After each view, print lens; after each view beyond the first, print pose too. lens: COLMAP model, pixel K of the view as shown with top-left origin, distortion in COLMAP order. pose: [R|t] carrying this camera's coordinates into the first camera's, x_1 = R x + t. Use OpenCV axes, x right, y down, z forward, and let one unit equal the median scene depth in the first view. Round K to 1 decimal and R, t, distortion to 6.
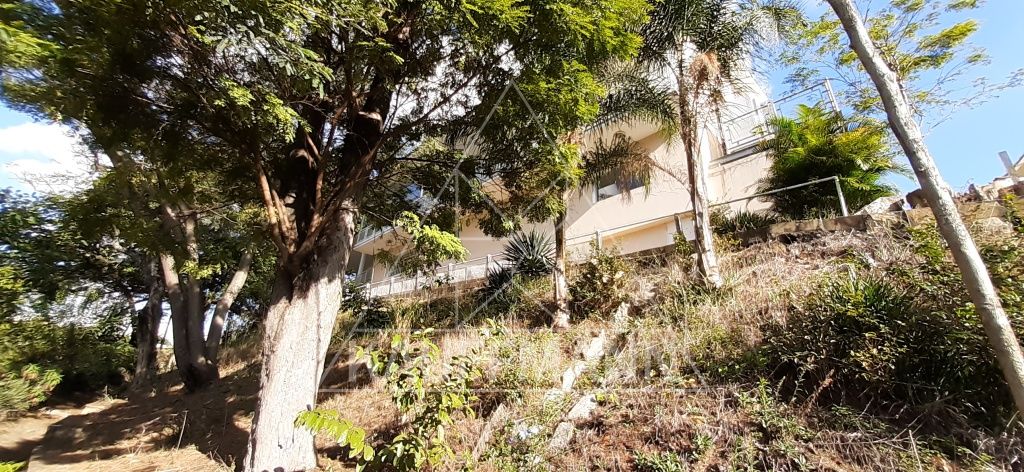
lens RADIAL K [[414.2, 0, 519.1], [0, 414.2, 225.4], [0, 0, 1]] dist [0.014096, -0.015764]
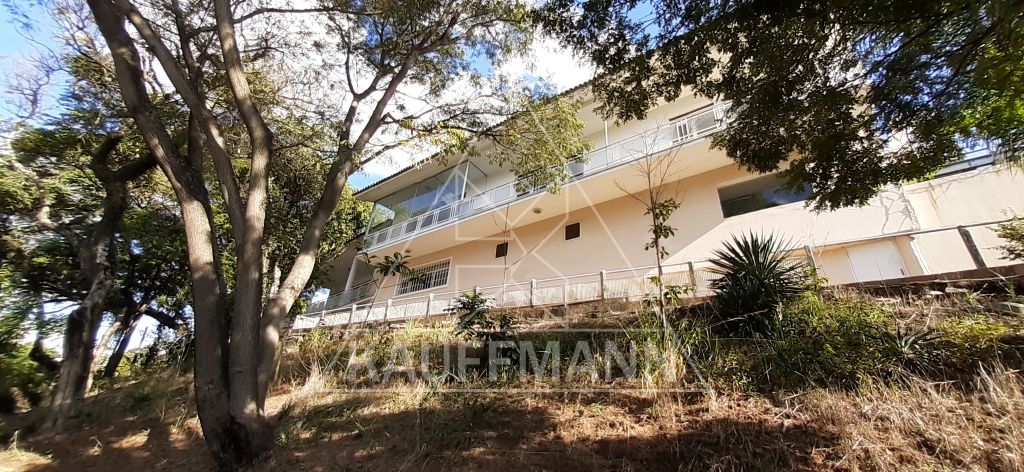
lens RADIAL K [[428.3, 0, 544.7], [0, 428.3, 212.2], [0, 0, 1]] dist [0.016667, -0.015240]
pose [[0.989411, 0.088303, 0.115186, -0.339442], [-0.077536, 0.992469, -0.094833, 0.069277], [-0.122692, 0.084898, 0.988807, 0.275383]]
